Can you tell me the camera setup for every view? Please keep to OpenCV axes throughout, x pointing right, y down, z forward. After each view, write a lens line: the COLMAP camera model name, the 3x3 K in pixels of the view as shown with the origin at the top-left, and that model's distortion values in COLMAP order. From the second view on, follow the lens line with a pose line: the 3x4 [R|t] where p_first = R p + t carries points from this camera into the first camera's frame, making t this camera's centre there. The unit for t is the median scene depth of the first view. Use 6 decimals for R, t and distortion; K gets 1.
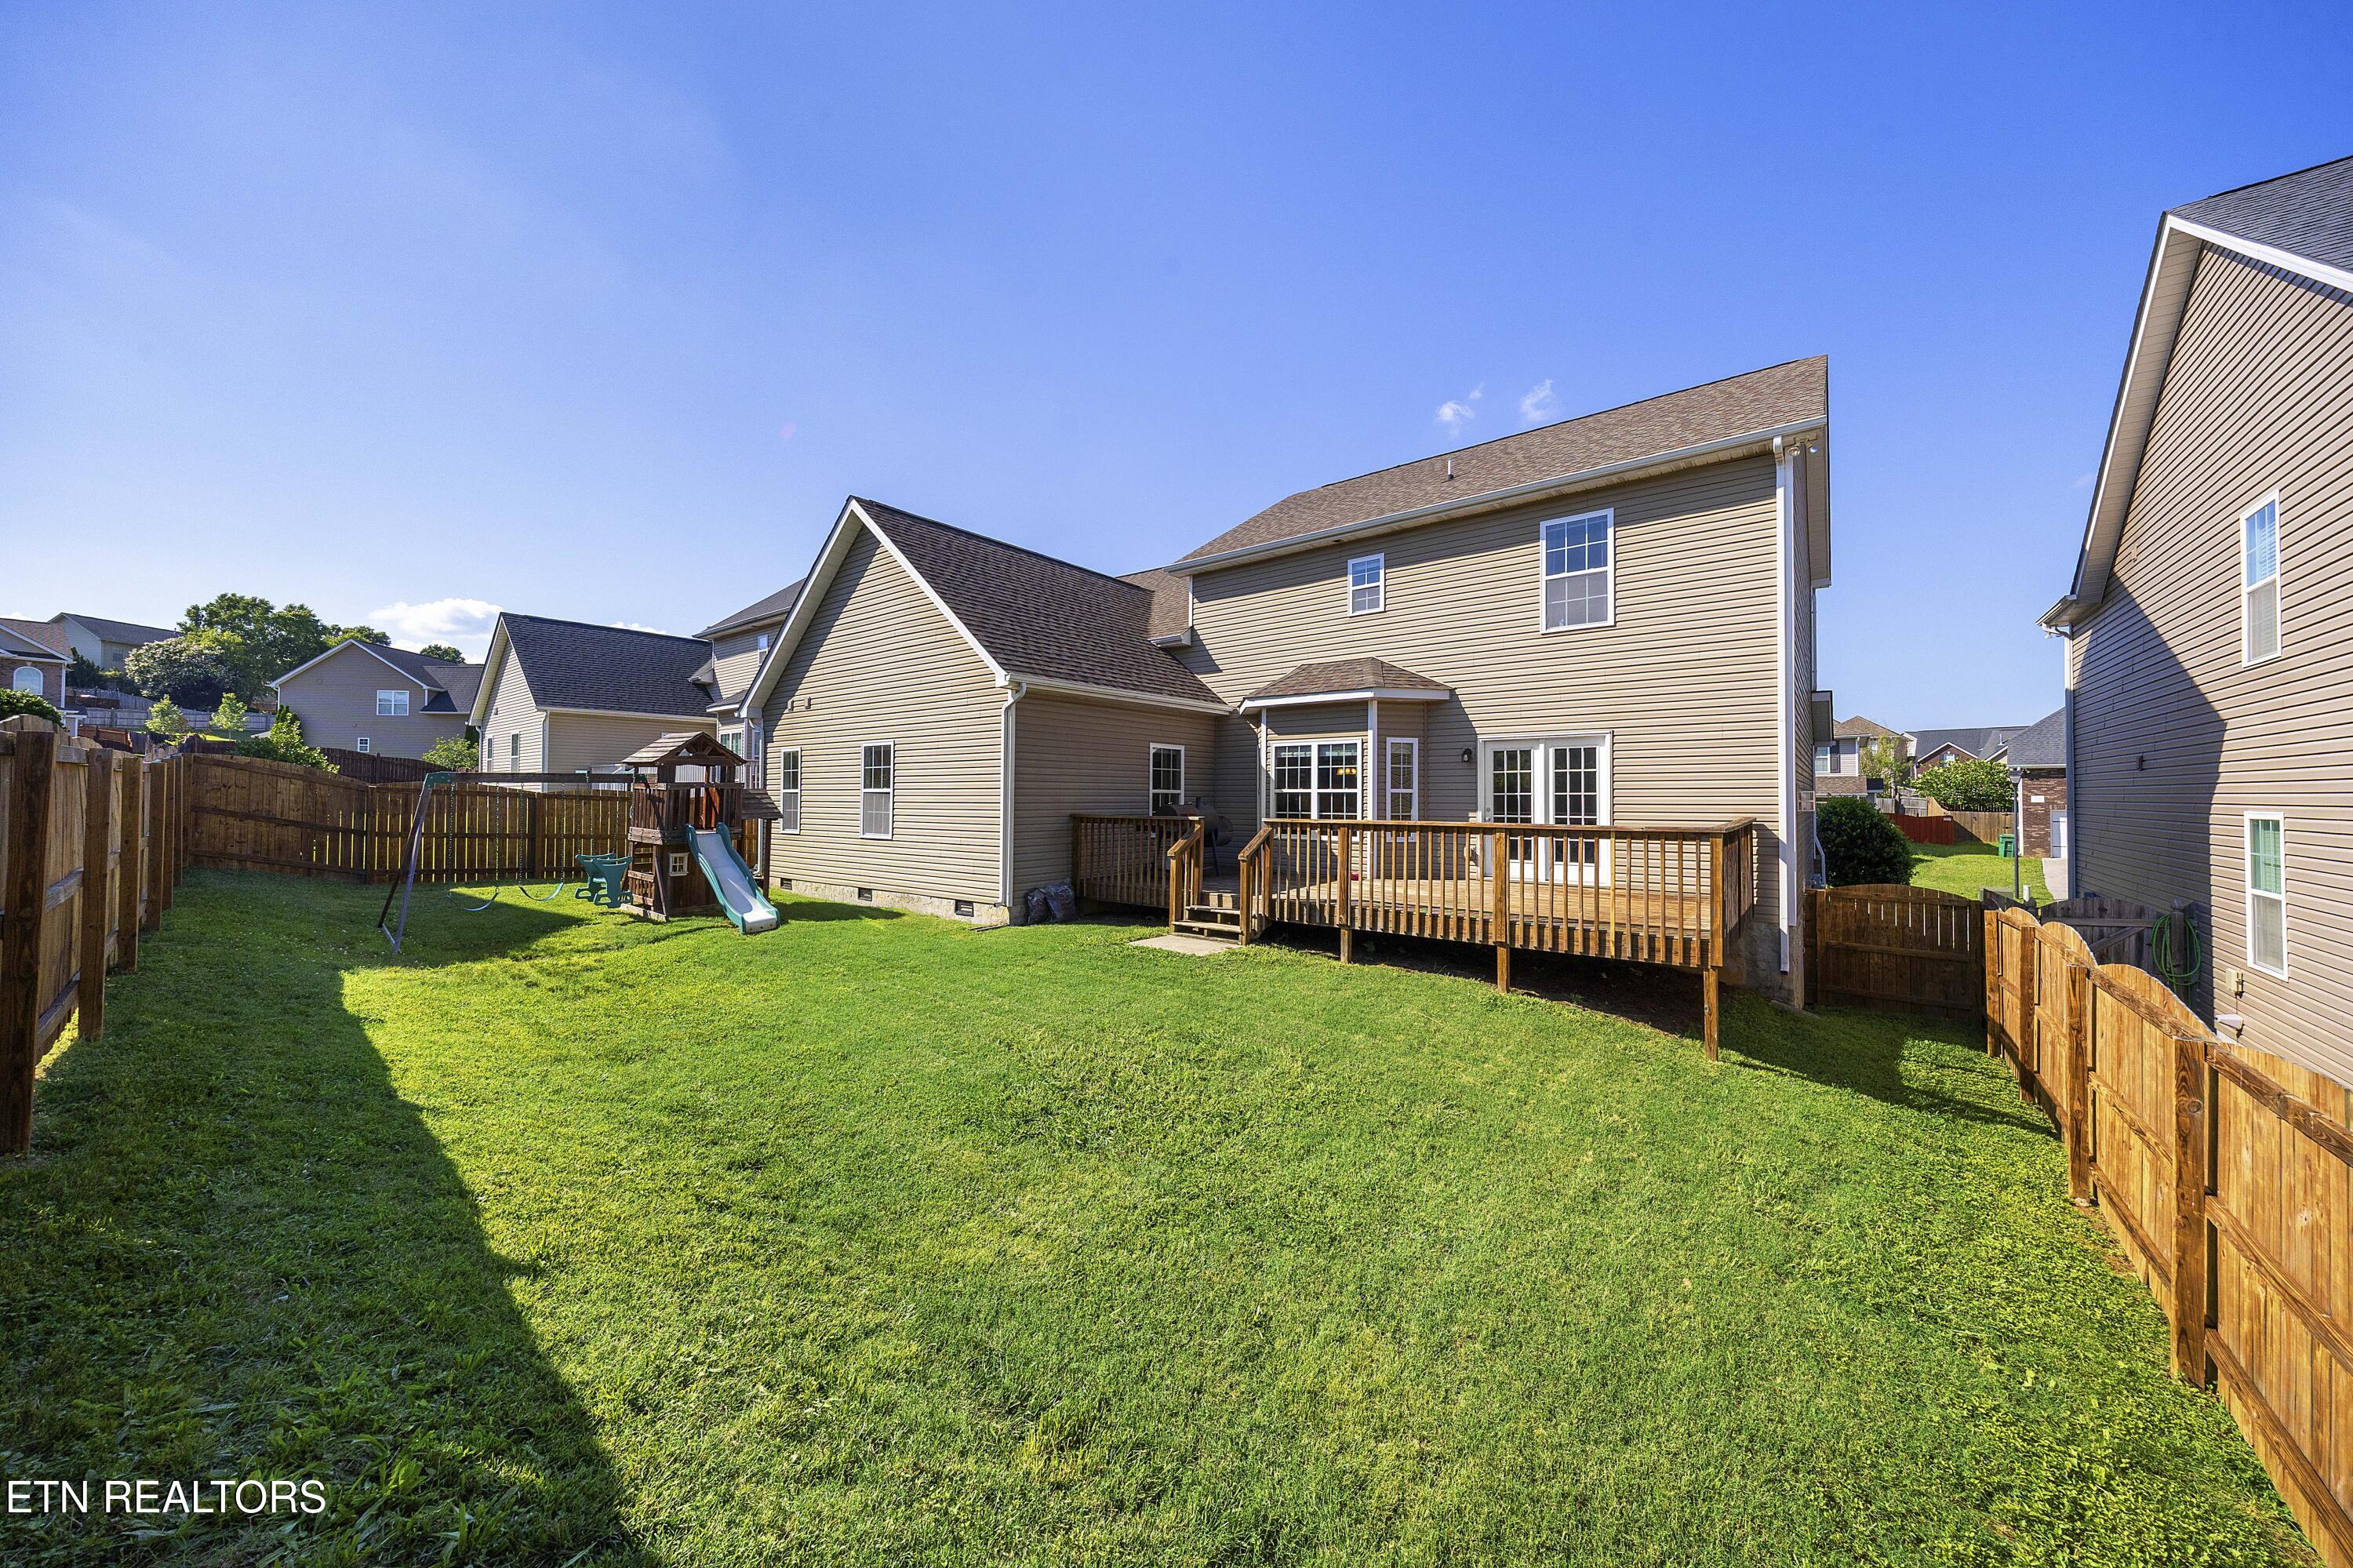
lens RADIAL K [[821.5, 0, 1142.8], [0, 821.5, 785.9], [0, 0, 1]] dist [0.001443, -0.004196]
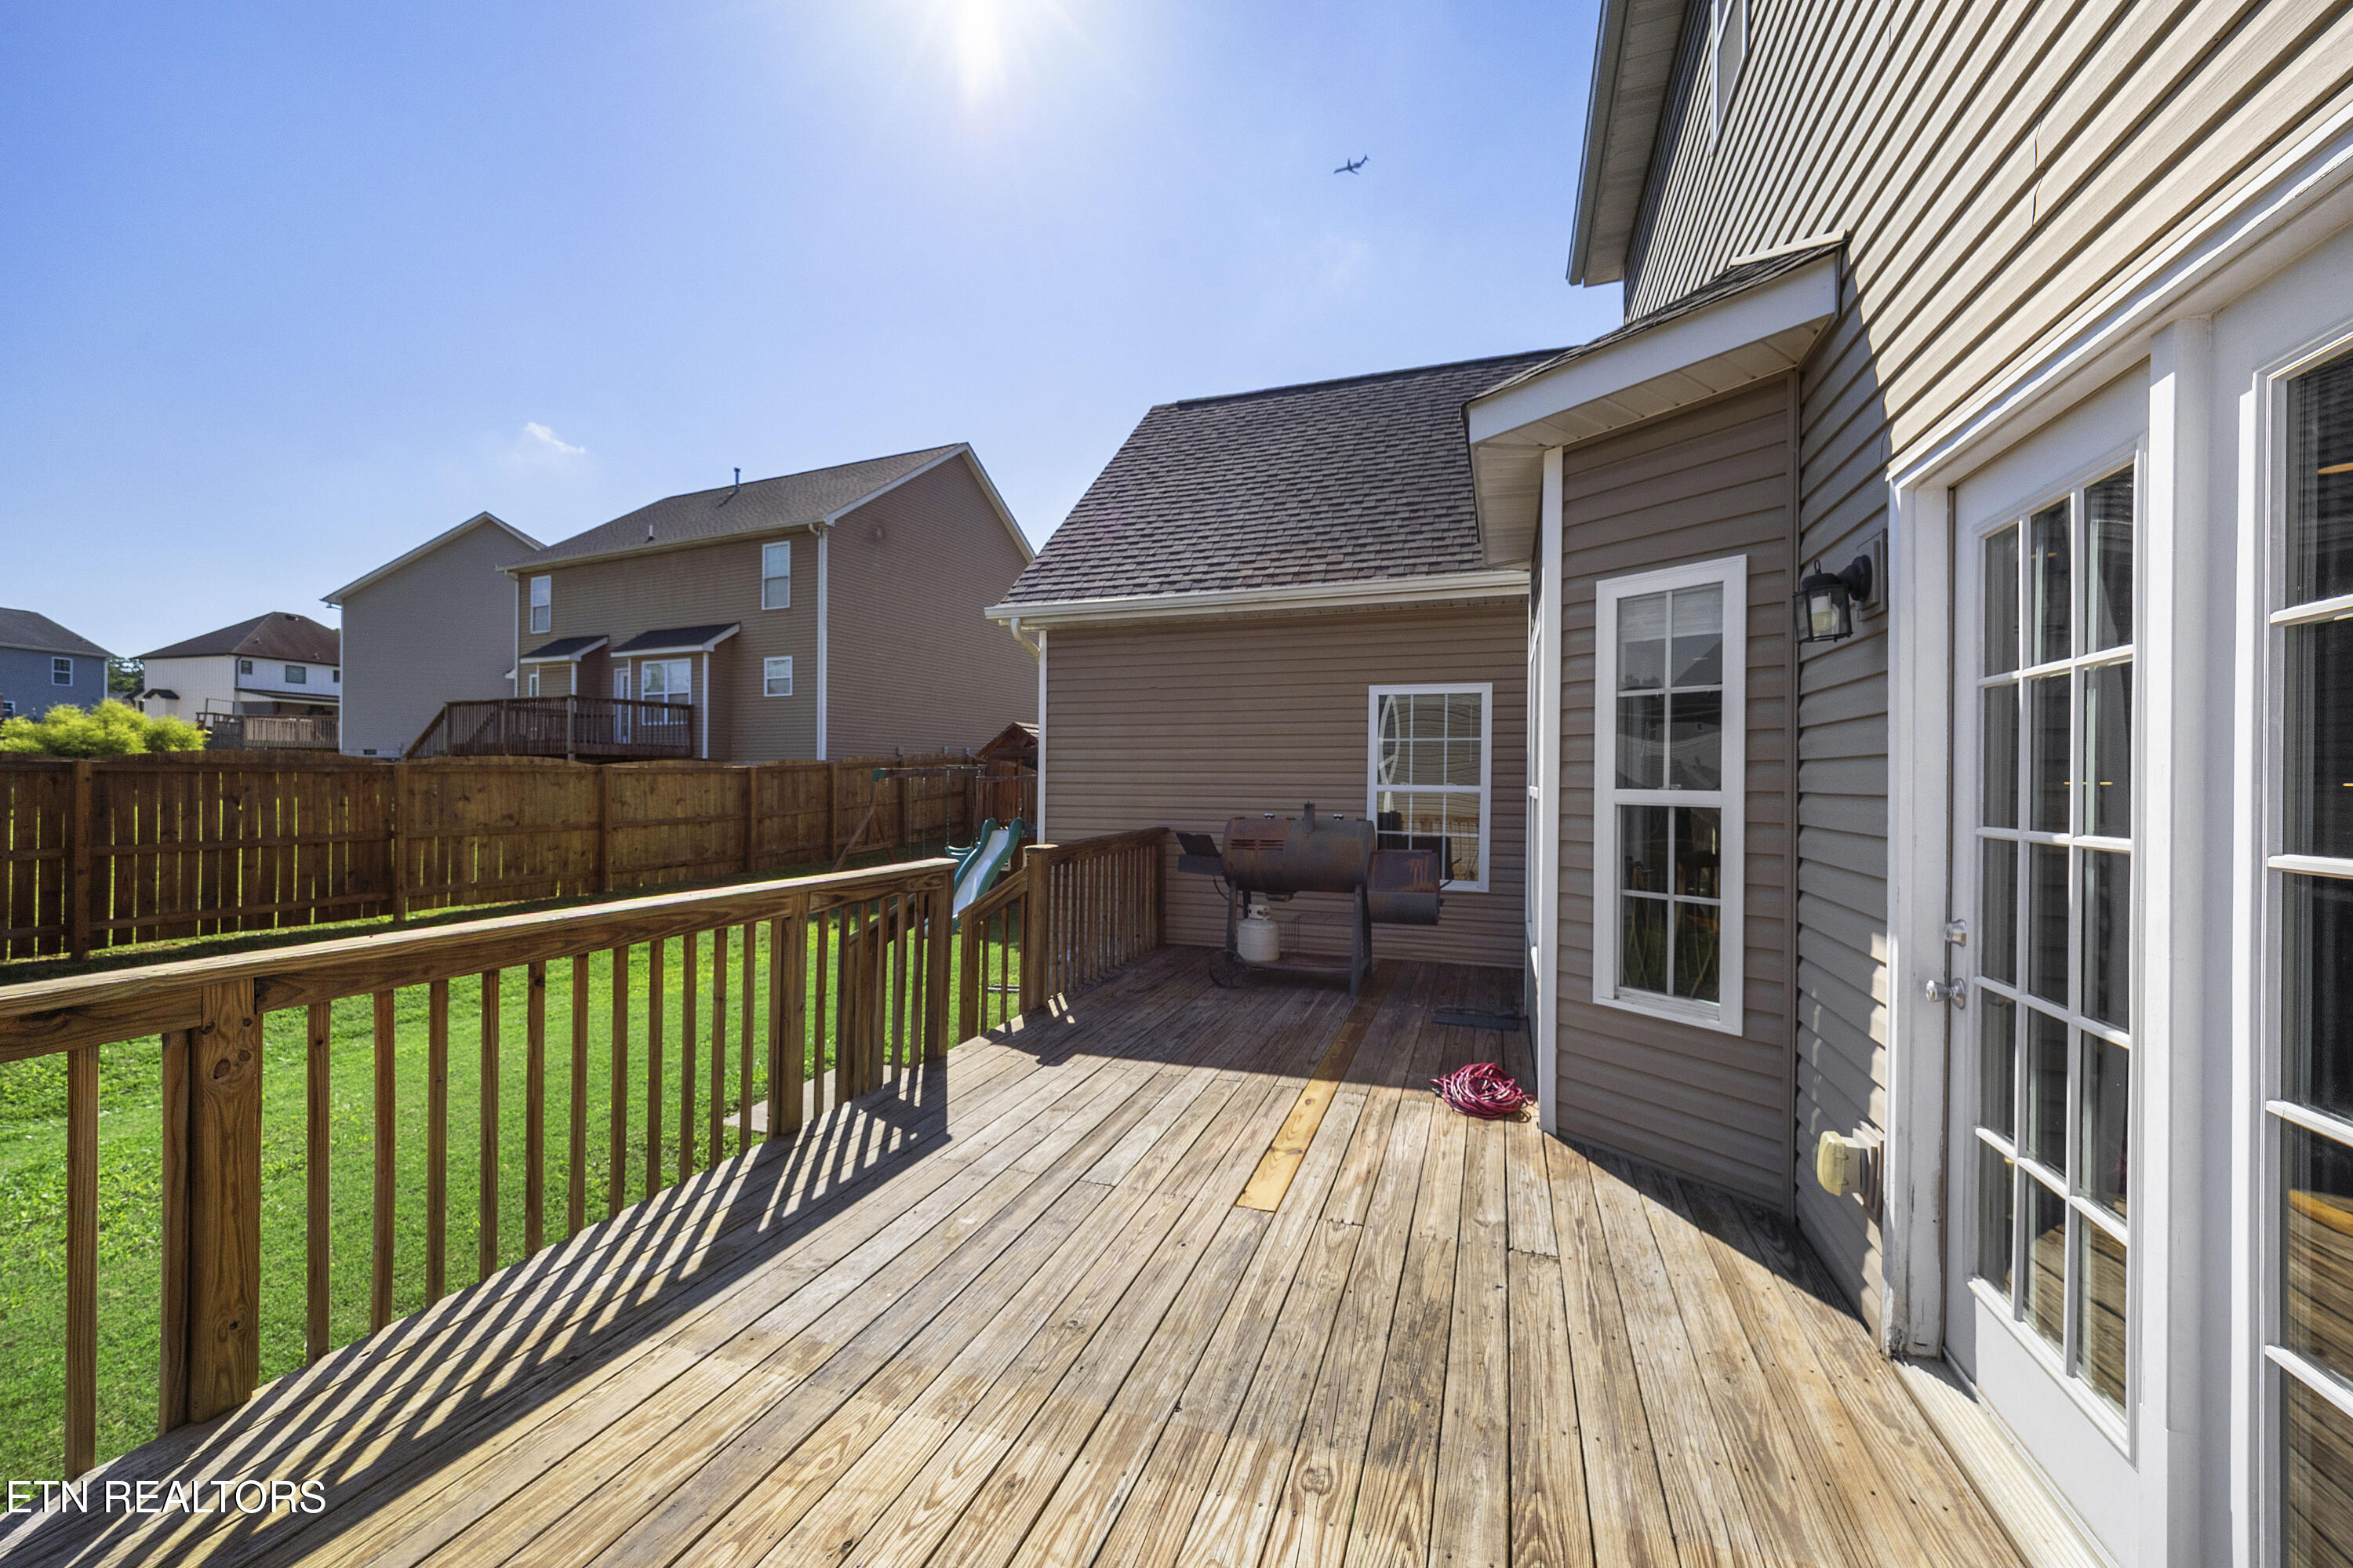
lens RADIAL K [[907.2, 0, 1176.5], [0, 907.2, 784.0], [0, 0, 1]] dist [0.001942, 0.000029]
pose [[0.346471, 0.004184, -0.938051, 0.512118], [0.010679, 0.999908, 0.008404, -0.001885], [0.938000, -0.012929, 0.346394, 0.787076]]
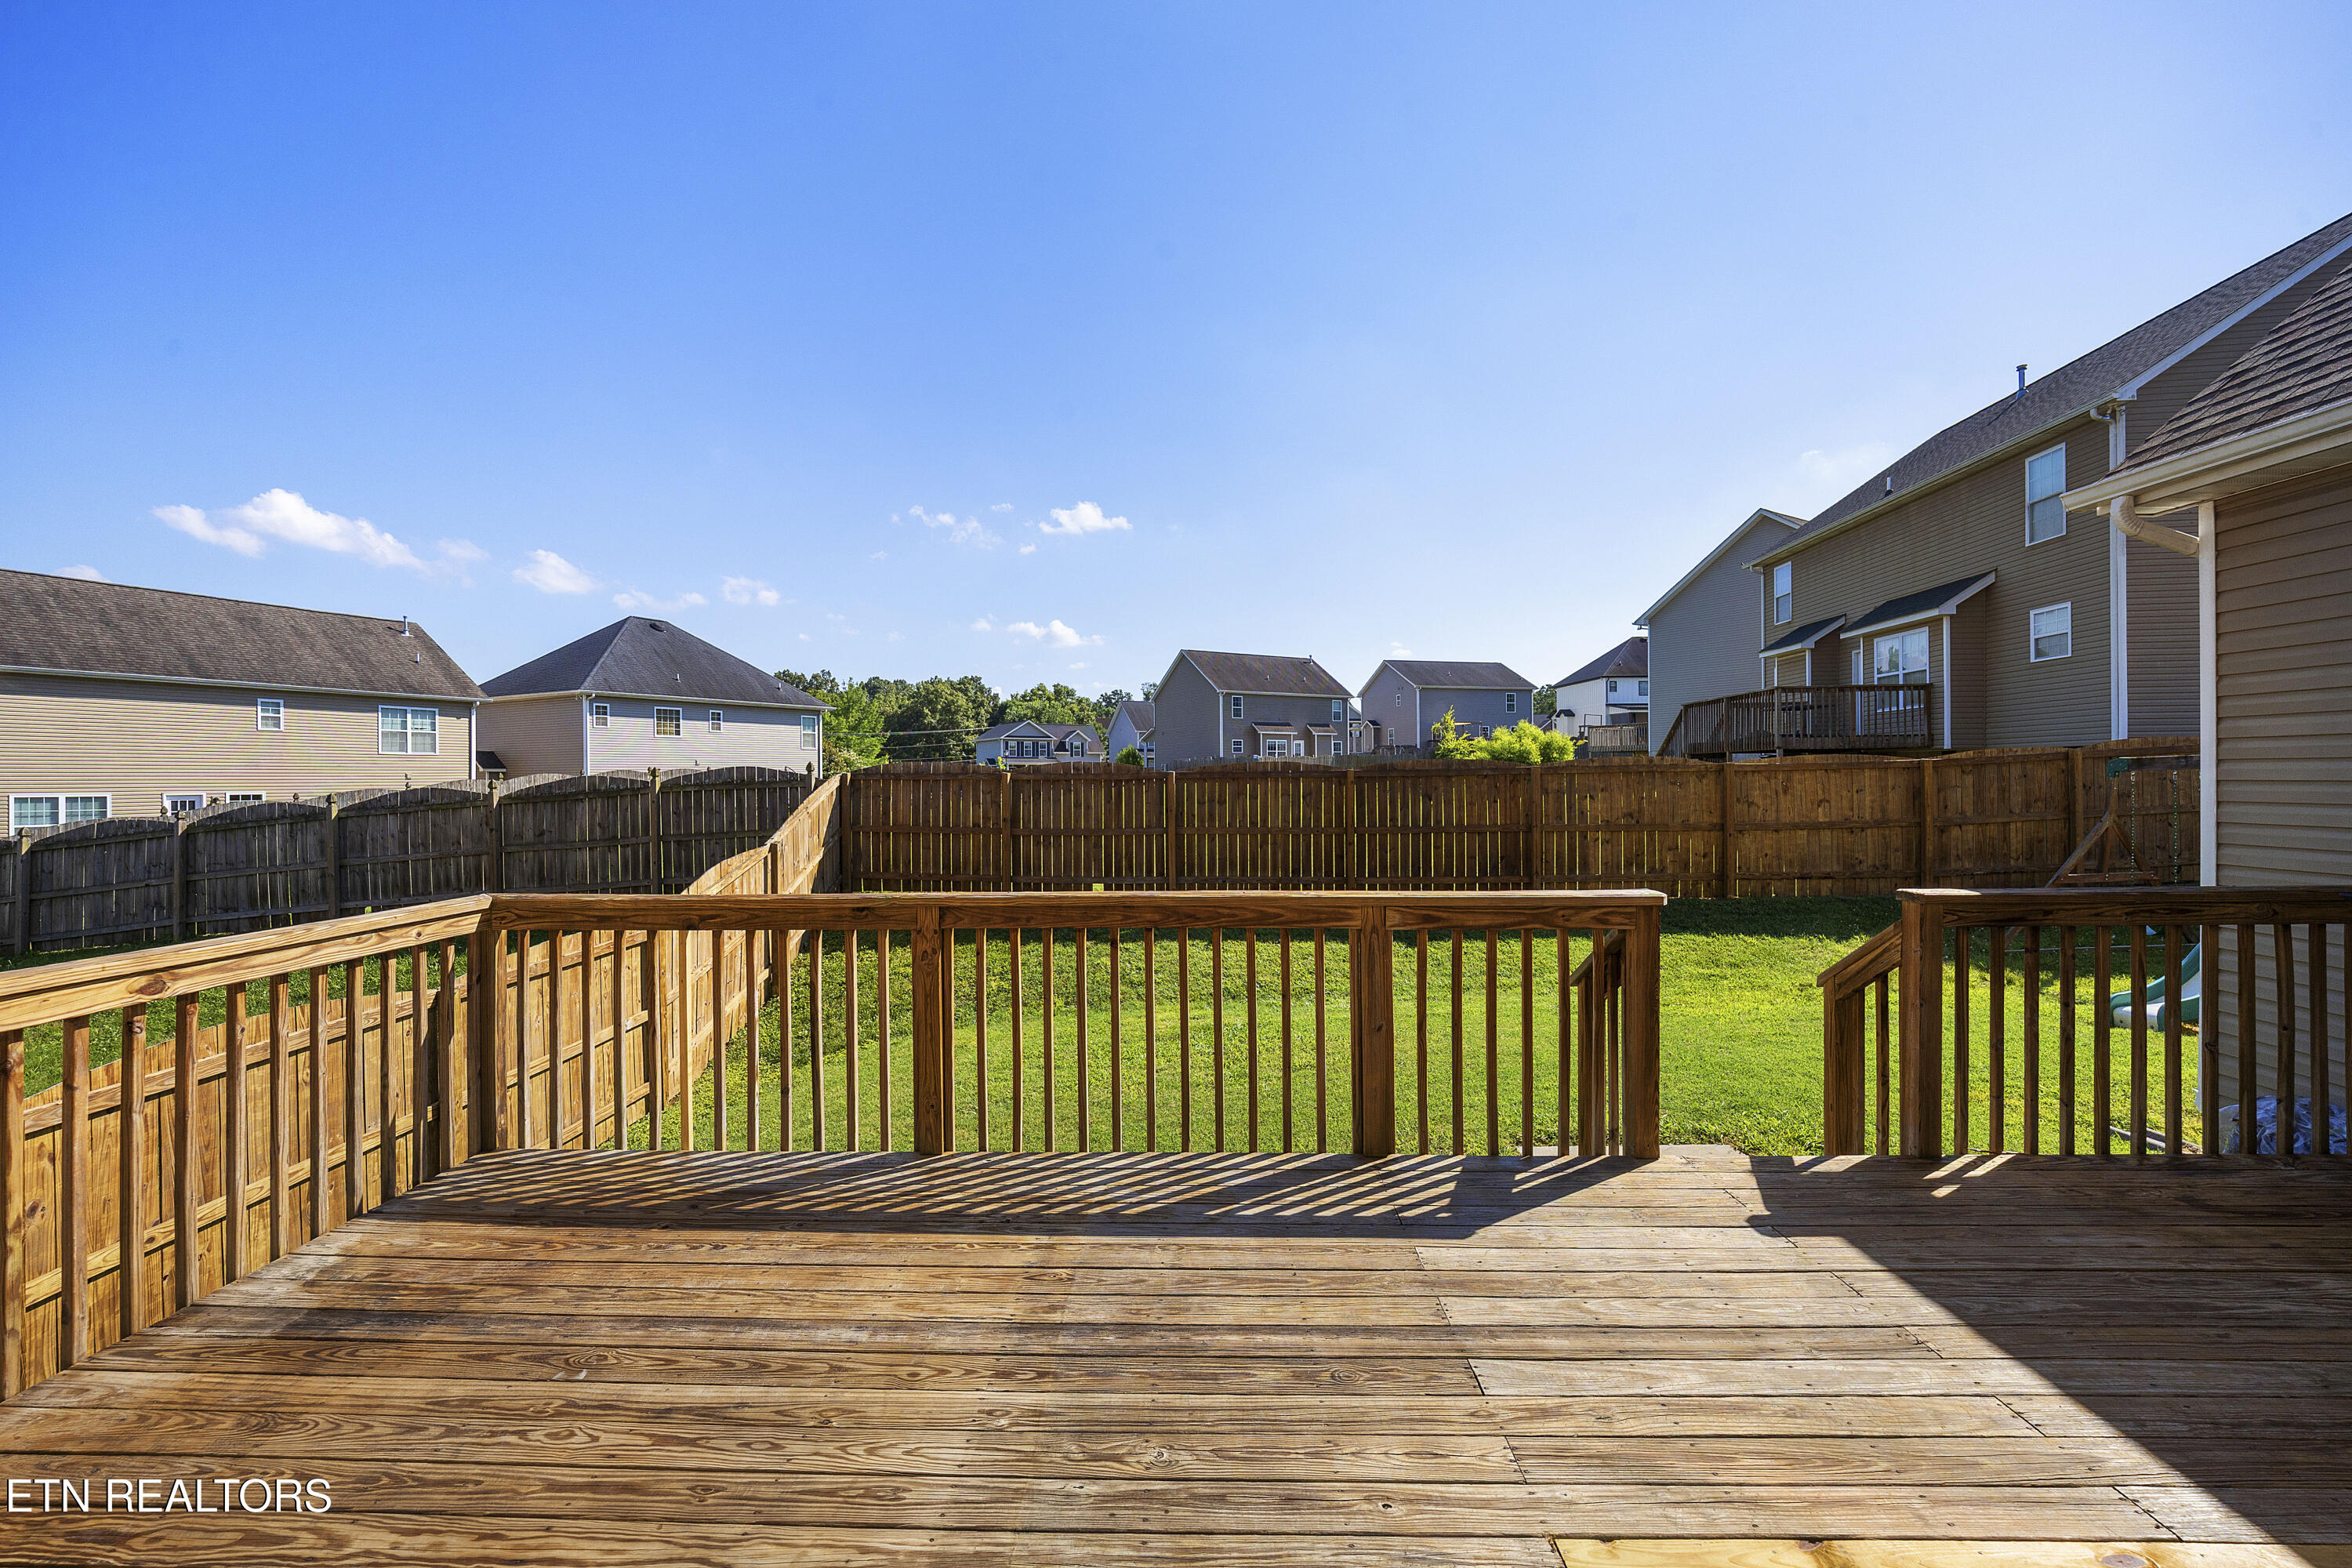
lens RADIAL K [[961.5, 0, 1163.3], [0, 961.5, 782.0], [0, 0, 1]] dist [0.000428, -0.000306]
pose [[-0.790065, 0.007888, -0.612972, 0.414681], [0.017547, 0.999799, -0.009750, -0.001475], [0.612772, -0.018459, -0.790044, 0.988829]]
